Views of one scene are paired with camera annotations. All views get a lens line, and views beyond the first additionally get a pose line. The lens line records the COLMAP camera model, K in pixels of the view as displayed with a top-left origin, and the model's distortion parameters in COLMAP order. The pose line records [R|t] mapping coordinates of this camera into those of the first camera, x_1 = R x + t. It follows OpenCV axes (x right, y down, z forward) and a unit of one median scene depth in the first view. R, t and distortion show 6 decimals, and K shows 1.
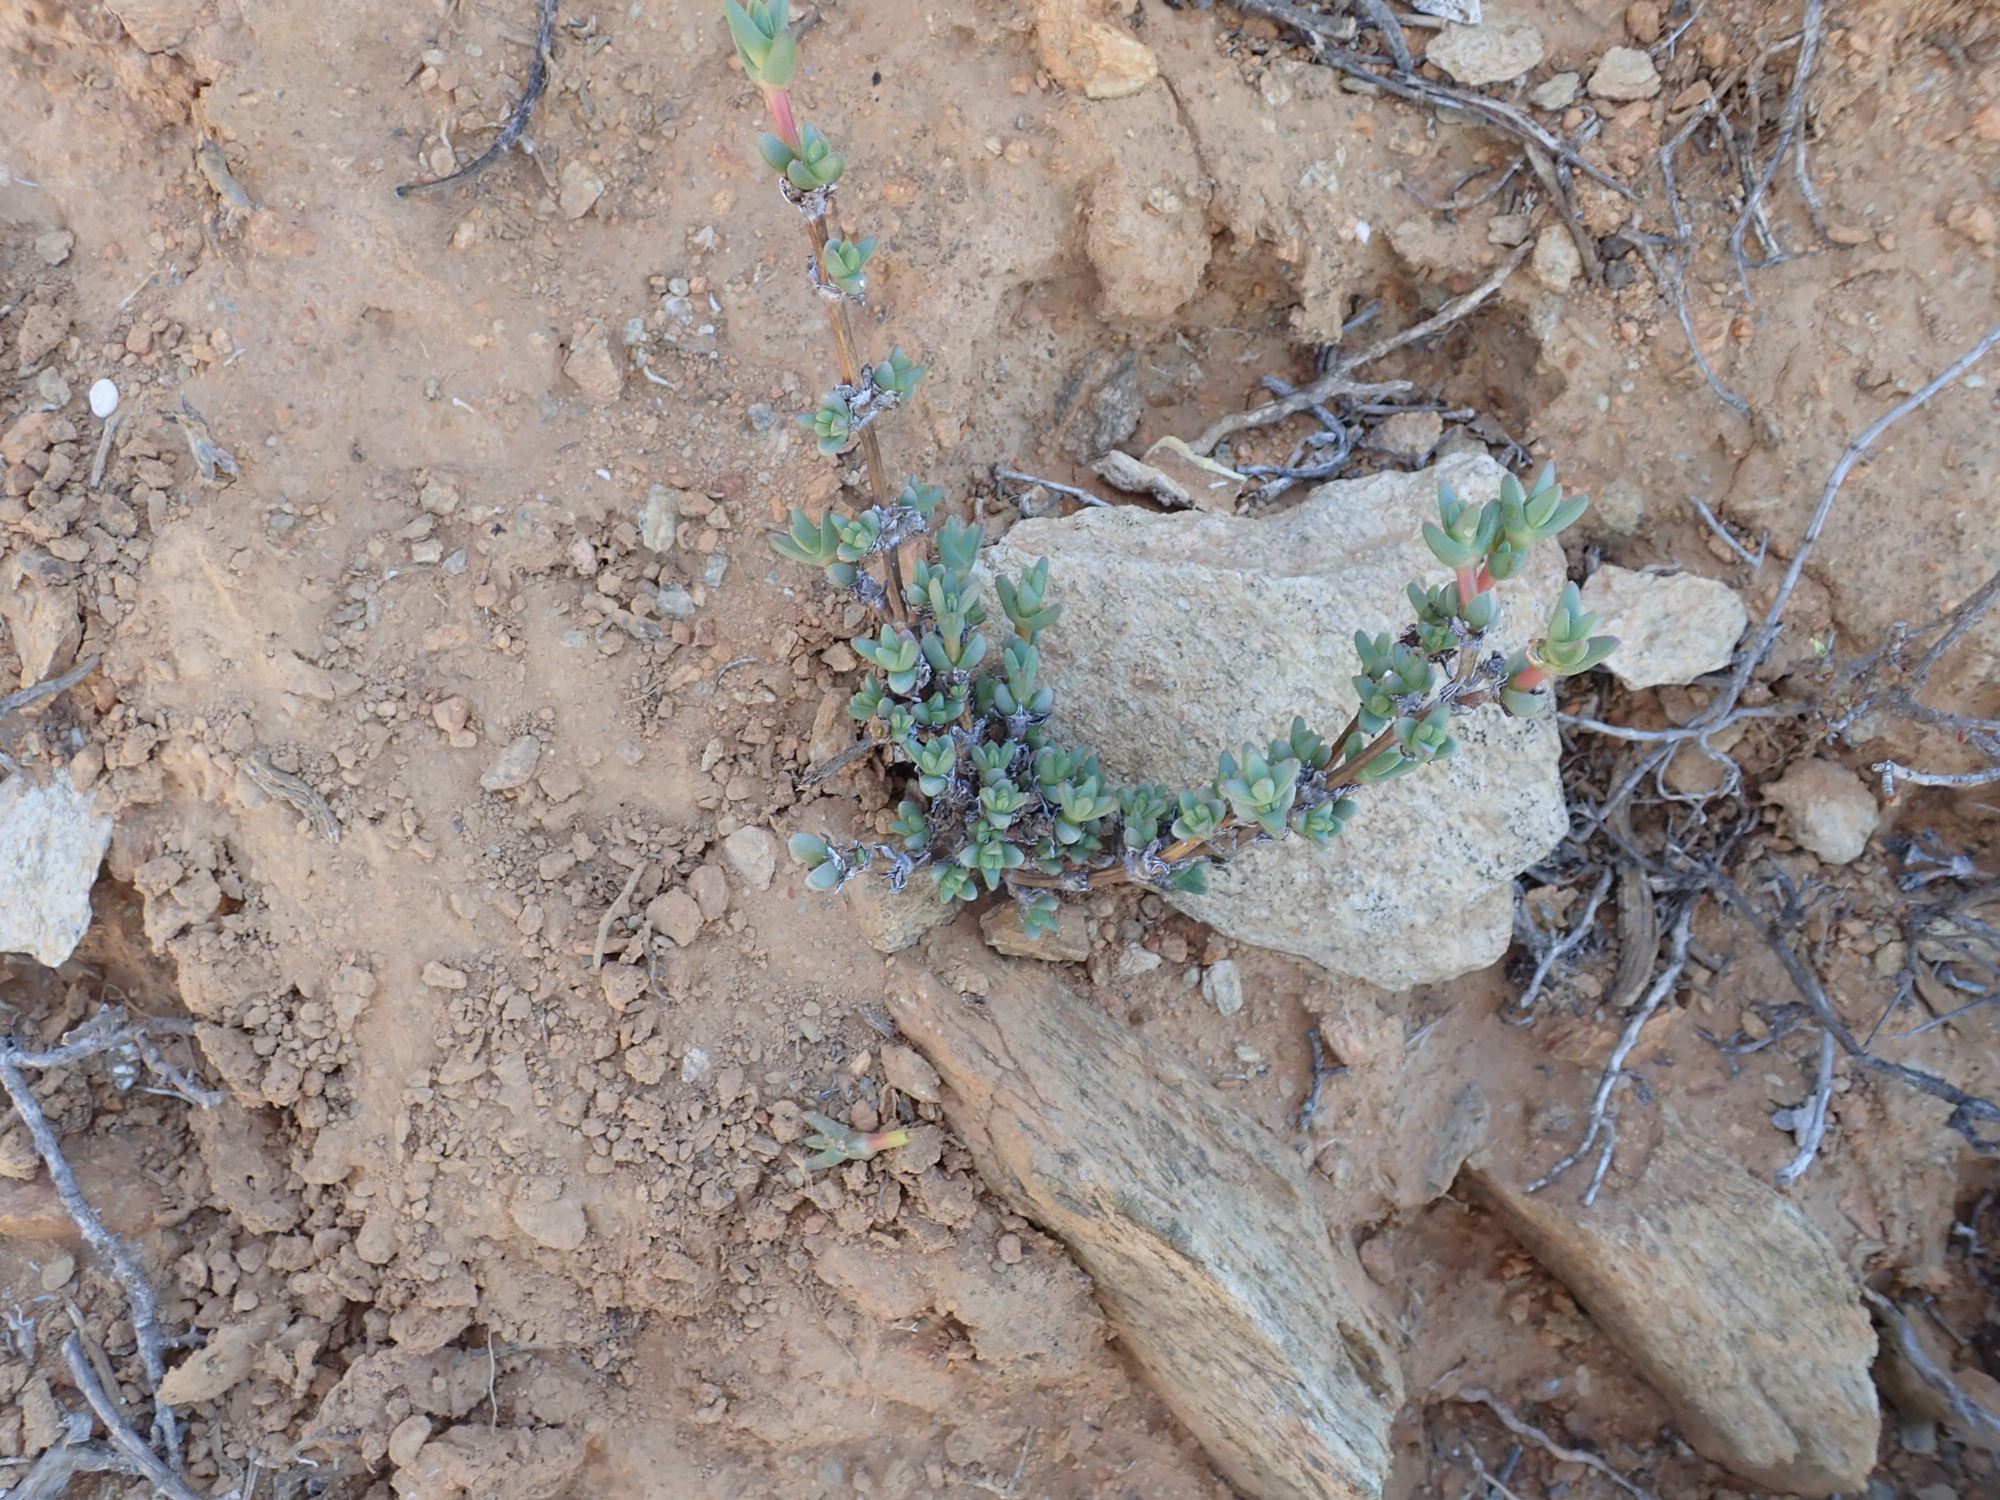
lens RADIAL K [[1766.7, 0, 998.1], [0, 1766.7, 750.0], [0, 0, 1]] dist [0.008182, -0.006962]
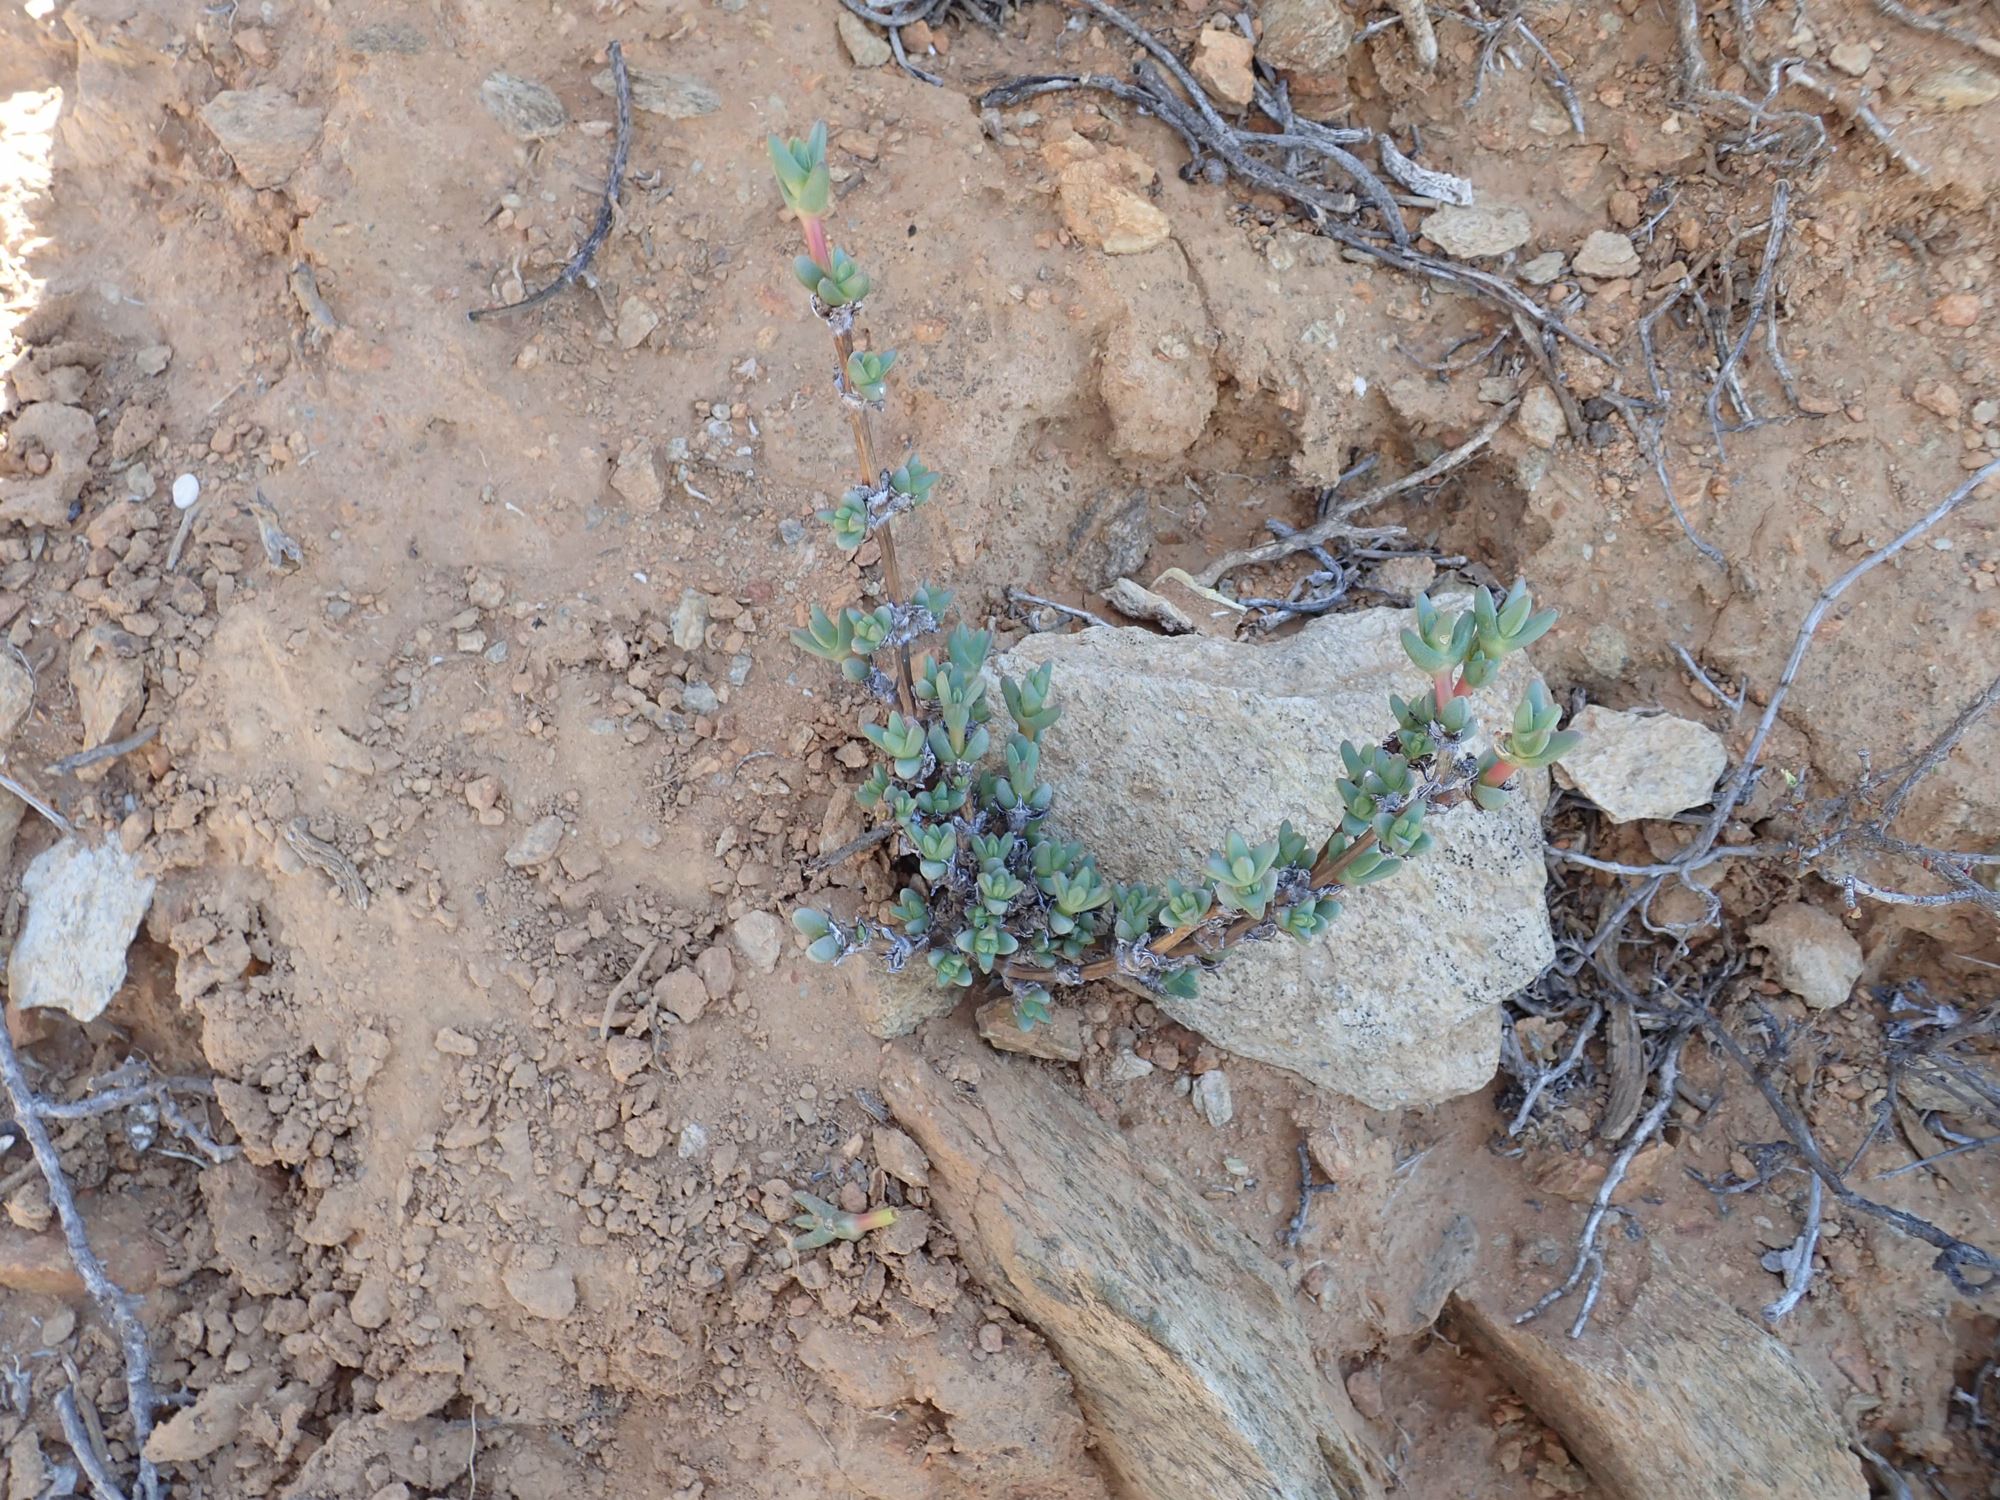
lens RADIAL K [[1766.7, 0, 1001.6], [0, 1766.7, 753.4], [0, 0, 1]] dist [0.008182, -0.006962]
pose [[0.999068, 0.036301, -0.023368, 0.023519], [-0.038911, 0.991628, -0.123129, 0.072474], [0.018703, 0.123923, 0.992116, -0.042587]]
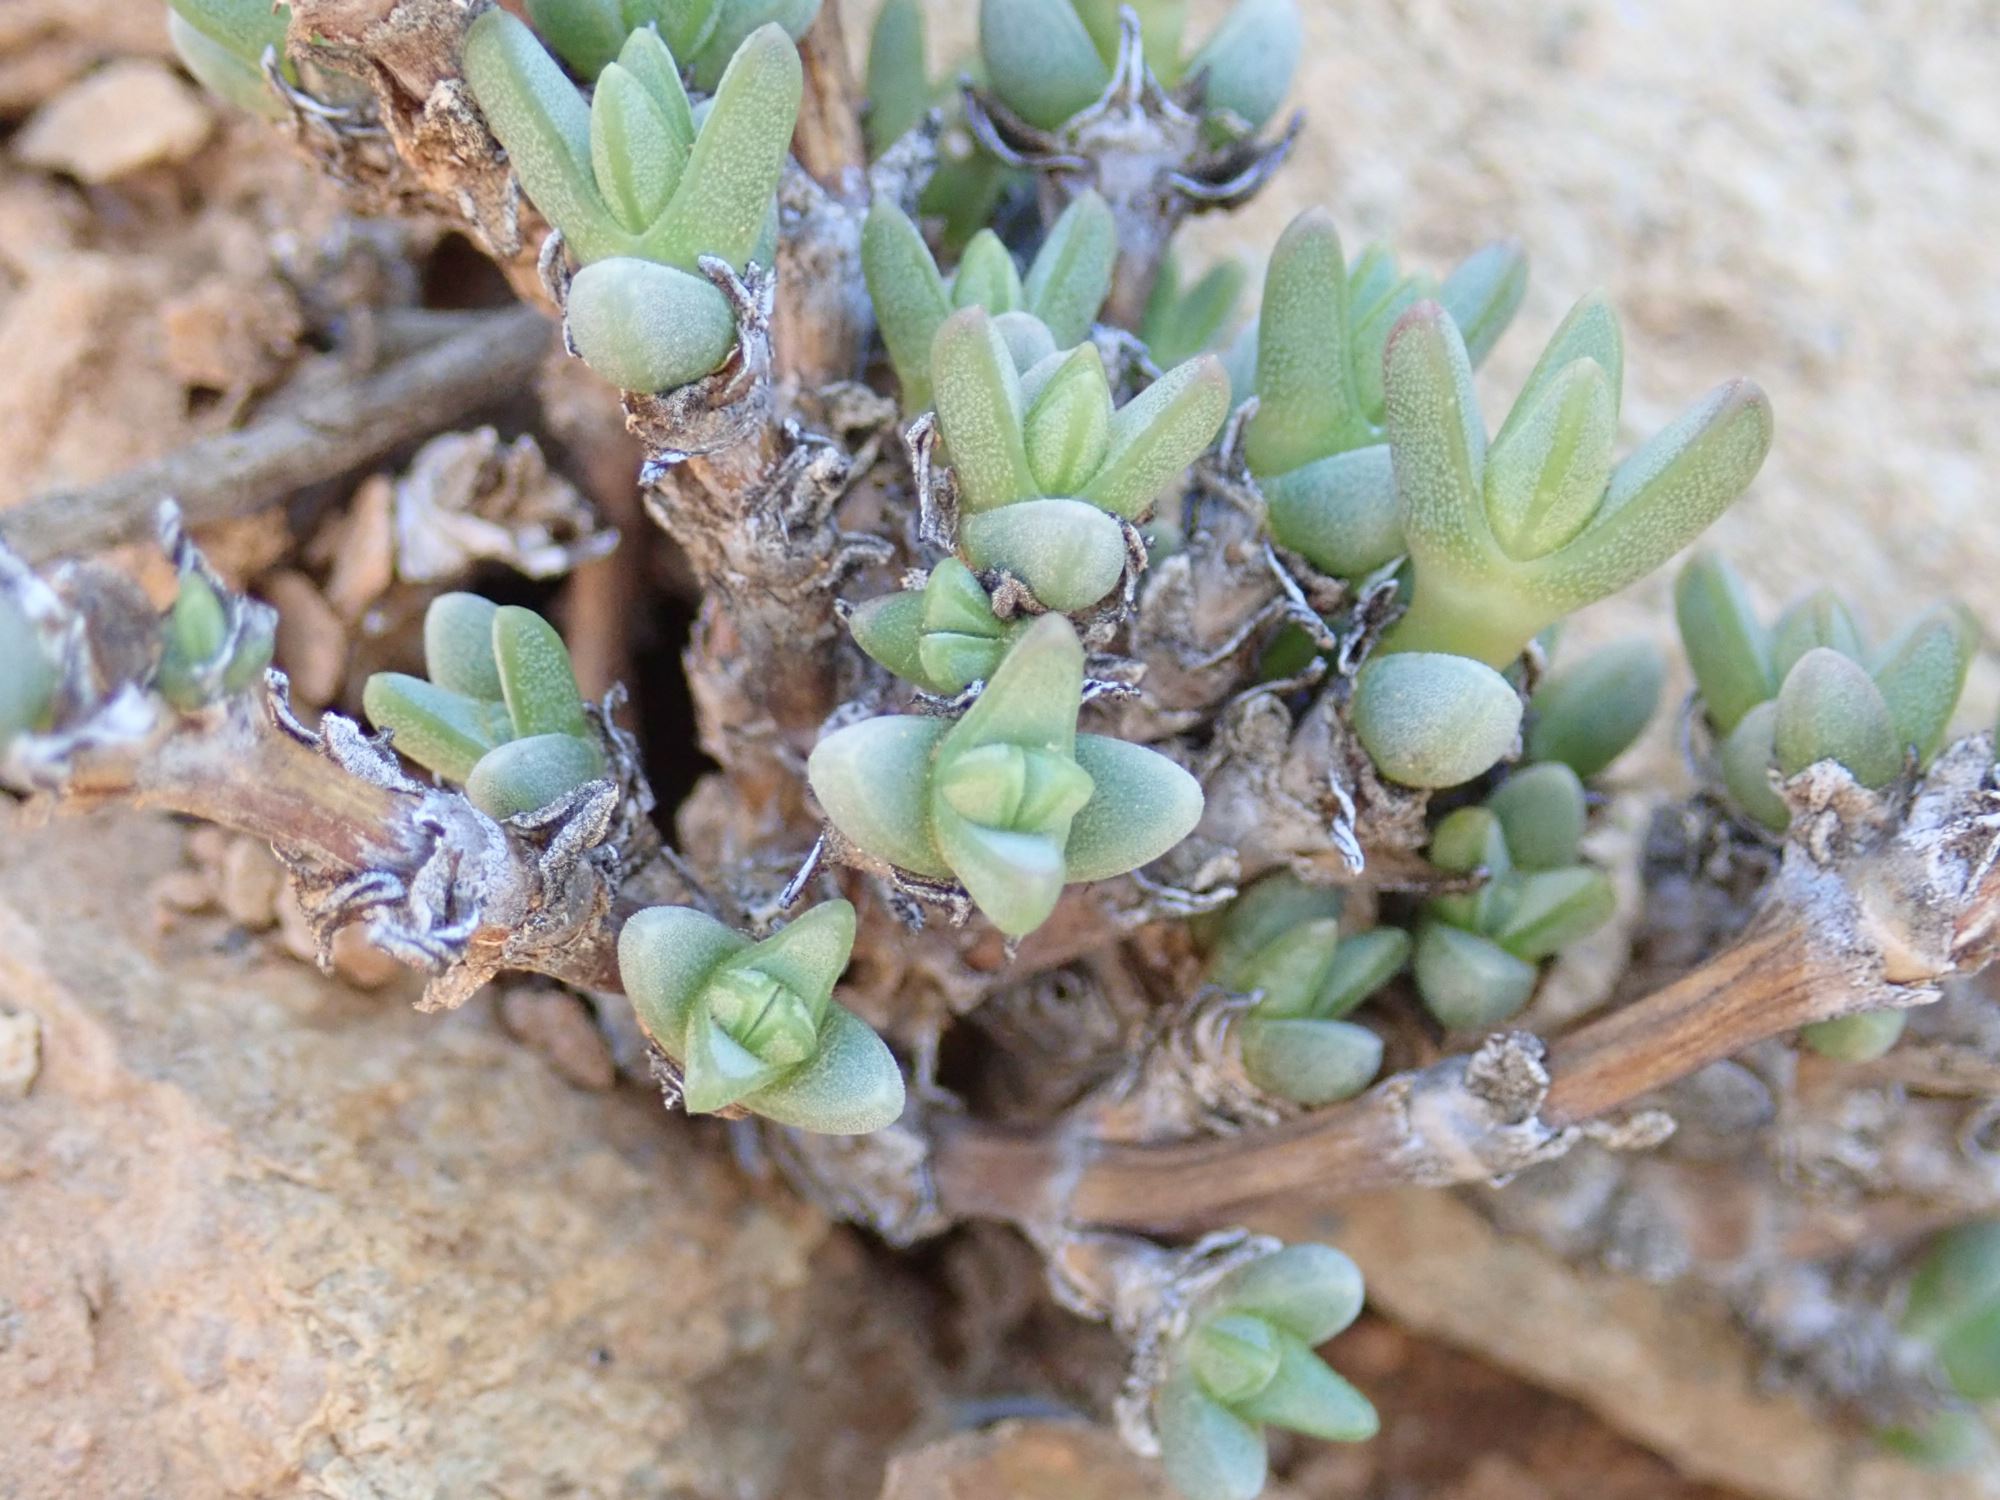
lens RADIAL K [[4597.5, 0, 997.9], [0, 4597.5, 749.3], [0, 0, 1]] dist [-0.018854, 0.000000]
pose [[0.995856, 0.004209, 0.090844, -0.039646], [0.035465, 0.901862, -0.430566, 0.222267], [-0.083741, 0.432004, 0.897975, 0.576846]]
